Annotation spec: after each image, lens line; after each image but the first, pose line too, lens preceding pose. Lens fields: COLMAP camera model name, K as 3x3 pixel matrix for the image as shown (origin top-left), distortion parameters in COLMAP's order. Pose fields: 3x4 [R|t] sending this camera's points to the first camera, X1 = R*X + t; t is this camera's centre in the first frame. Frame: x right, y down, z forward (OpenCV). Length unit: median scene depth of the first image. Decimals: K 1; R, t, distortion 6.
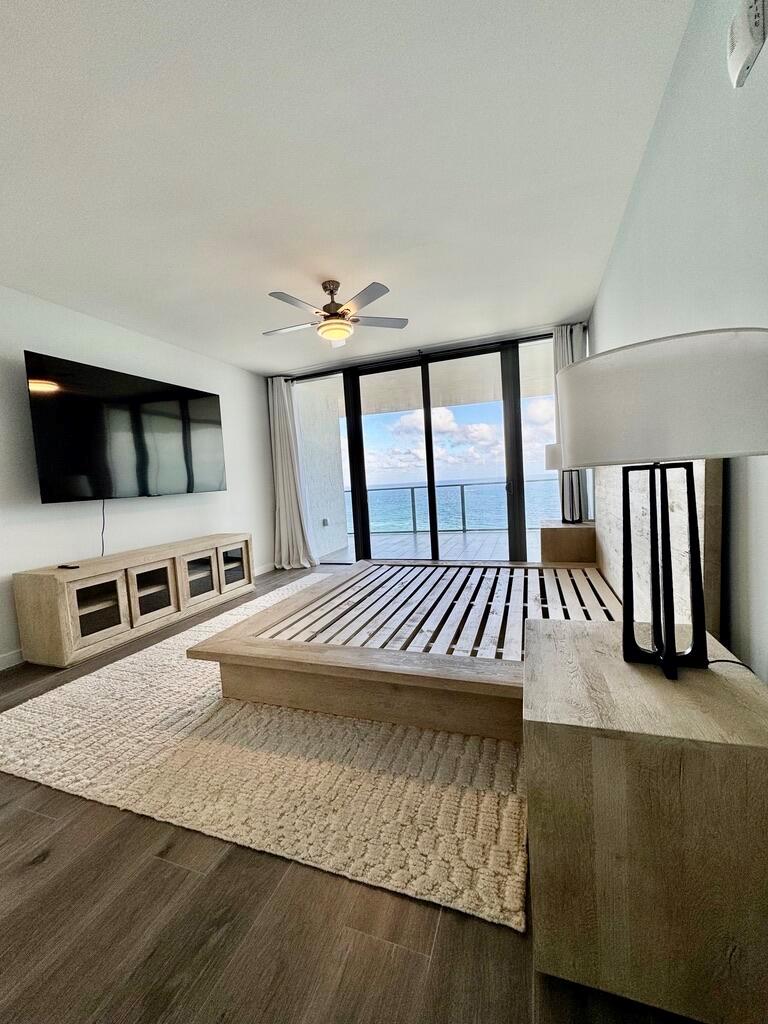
lens RADIAL K [[405.3, 0, 384.0], [0, 405.3, 512.0], [0, 0, 1]] dist [-0.003185, -0.000121]
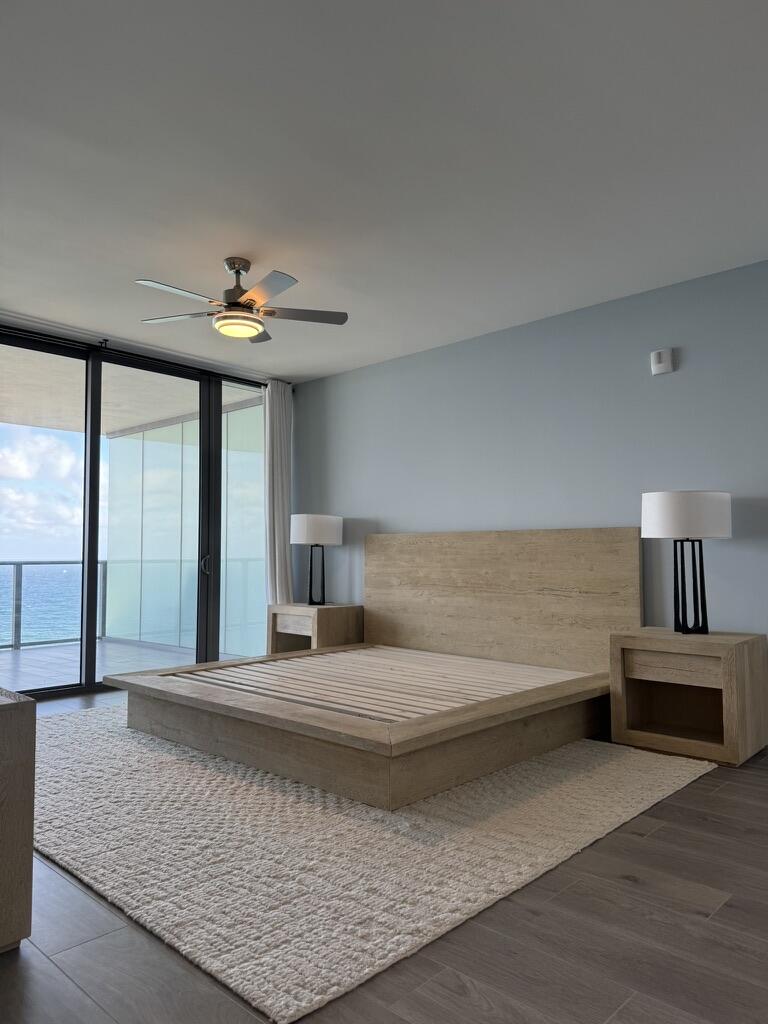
lens RADIAL K [[722.1, 0, 384.0], [0, 722.1, 512.0], [0, 0, 1]] dist [0.006707, 0.001974]
pose [[0.387255, 0.123228, 0.913700, -1.146038], [0.044958, 0.987325, -0.152212, 0.083602], [-0.920876, 0.100024, 0.376806, 0.321710]]
